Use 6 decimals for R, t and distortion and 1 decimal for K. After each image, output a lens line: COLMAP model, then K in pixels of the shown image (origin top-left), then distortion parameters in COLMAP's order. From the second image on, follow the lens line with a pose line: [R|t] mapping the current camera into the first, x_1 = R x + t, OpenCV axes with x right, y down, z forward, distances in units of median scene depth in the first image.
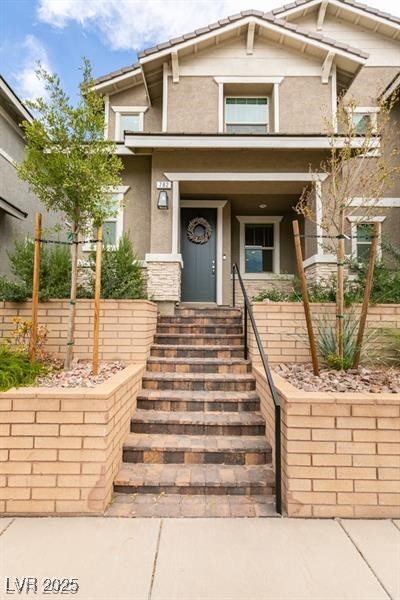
lens RADIAL K [[267.6, 0, 198.9], [0, 267.6, 300.4], [0, 0, 1]] dist [0.007224, -0.000804]
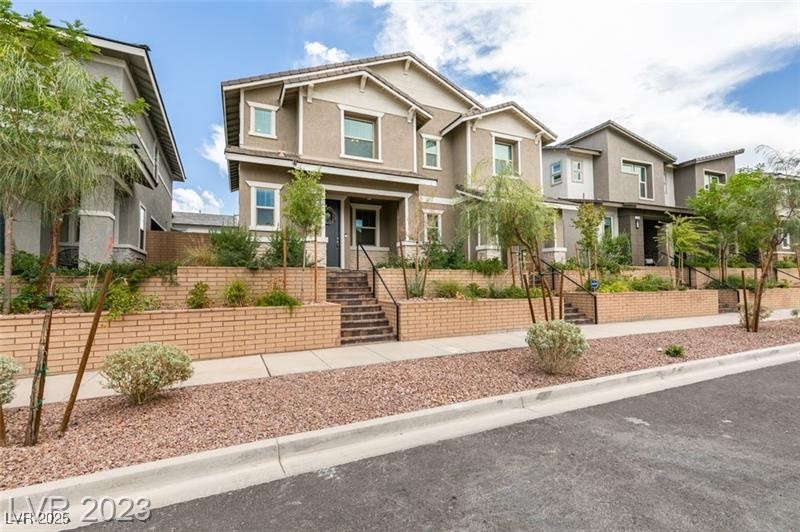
lens RADIAL K [[356.9, 0, 398.7], [0, 356.9, 267.1], [0, 0, 1]] dist [0.007224, -0.000804]
pose [[0.907631, -0.000646, 0.419769, -0.563198], [-0.008714, 0.999754, 0.020382, -0.044294], [-0.419679, -0.022157, 0.907402, -1.069121]]
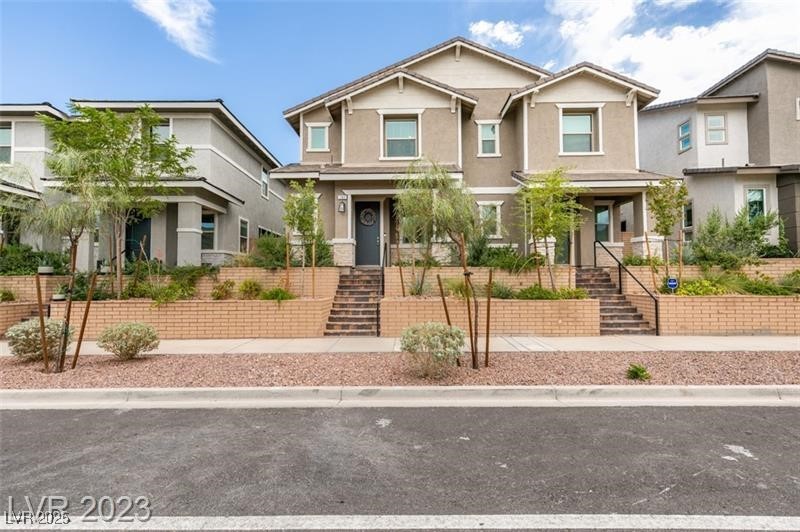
lens RADIAL K [[379.2, 0, 401.7], [0, 379.2, 267.5], [0, 0, 1]] dist [0.000737, -0.000628]
pose [[0.999748, -0.016219, -0.015518, 0.274363], [0.016783, 0.999176, 0.036957, -0.070916], [0.014906, -0.037208, 0.999196, -1.404146]]
